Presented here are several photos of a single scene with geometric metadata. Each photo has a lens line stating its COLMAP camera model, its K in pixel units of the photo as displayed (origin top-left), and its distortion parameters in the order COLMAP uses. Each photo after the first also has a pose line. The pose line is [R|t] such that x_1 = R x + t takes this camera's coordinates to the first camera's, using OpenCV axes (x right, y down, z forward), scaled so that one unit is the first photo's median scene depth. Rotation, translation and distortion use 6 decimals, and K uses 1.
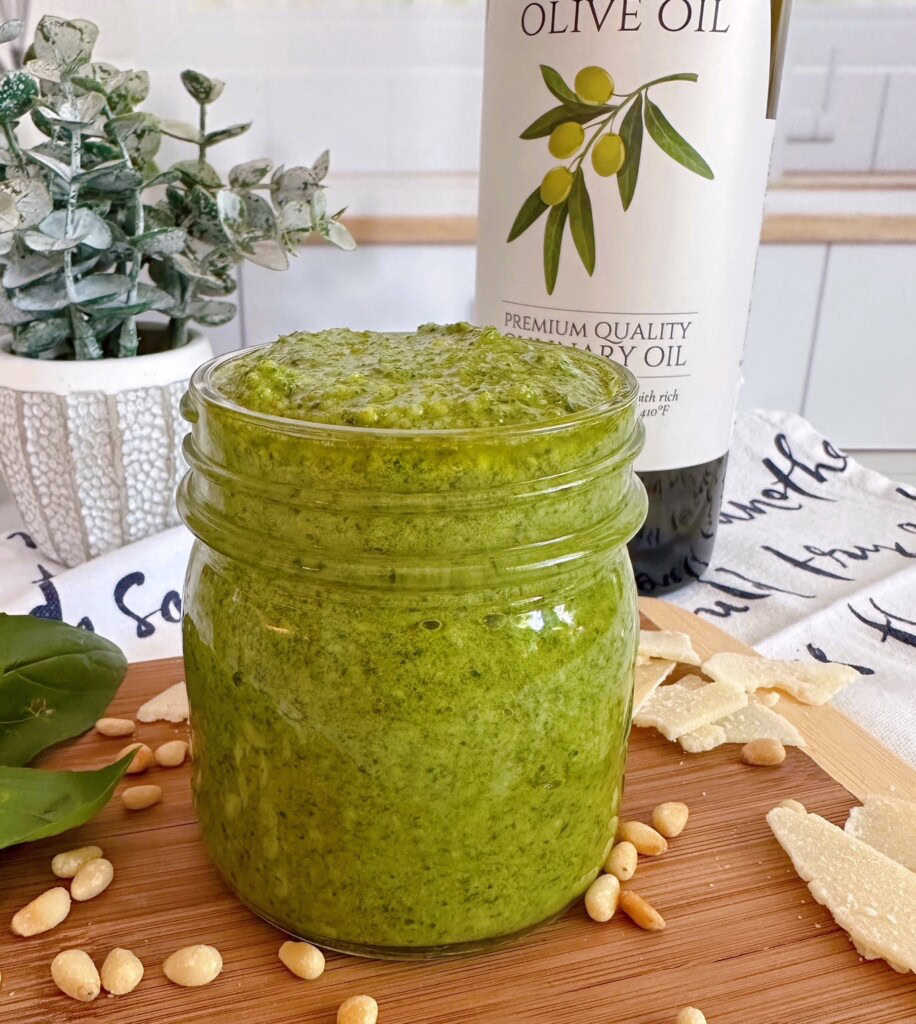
lens RADIAL K [[953.1, 0, 387.5], [0, 953.1, 511.8], [0, 0, 1]] dist [-0.010467, -0.005954]
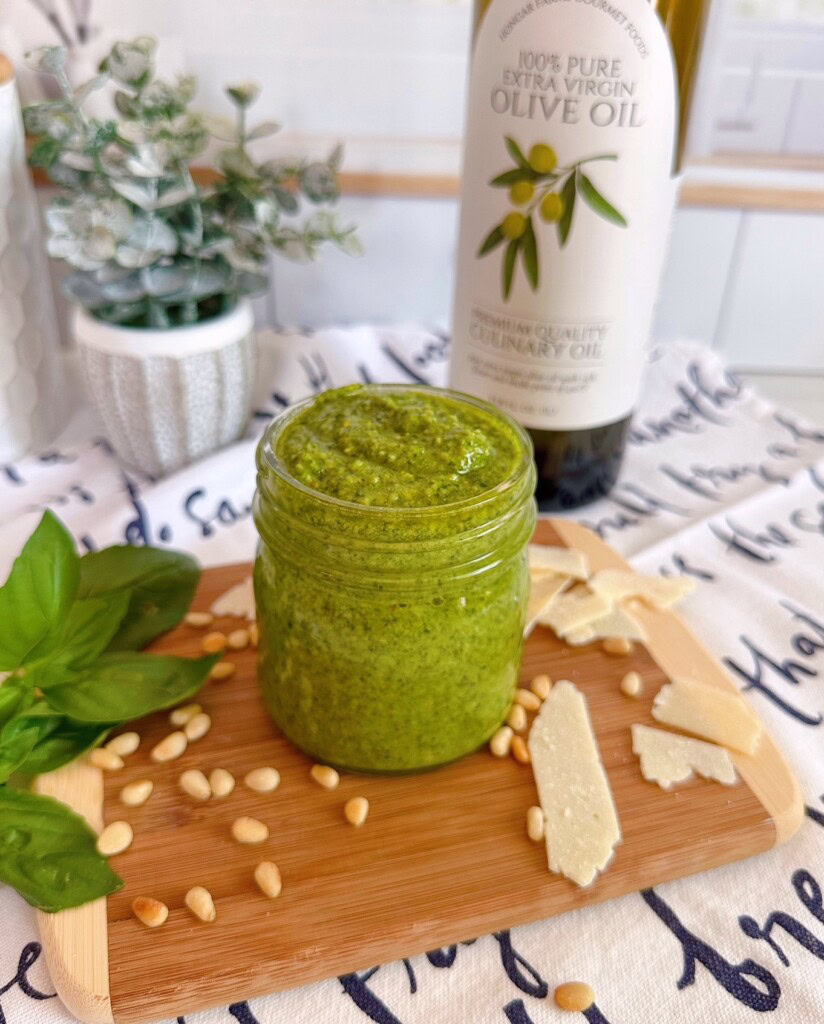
lens RADIAL K [[853.0, 0, 416.2], [0, 853.0, 488.2], [0, 0, 1]] dist [0.076090, -0.229098]
pose [[0.998998, 0.023403, 0.038152, 0.004954], [-0.029643, 0.984612, 0.172223, -0.333799], [-0.033534, -0.173182, 0.984319, -0.475746]]
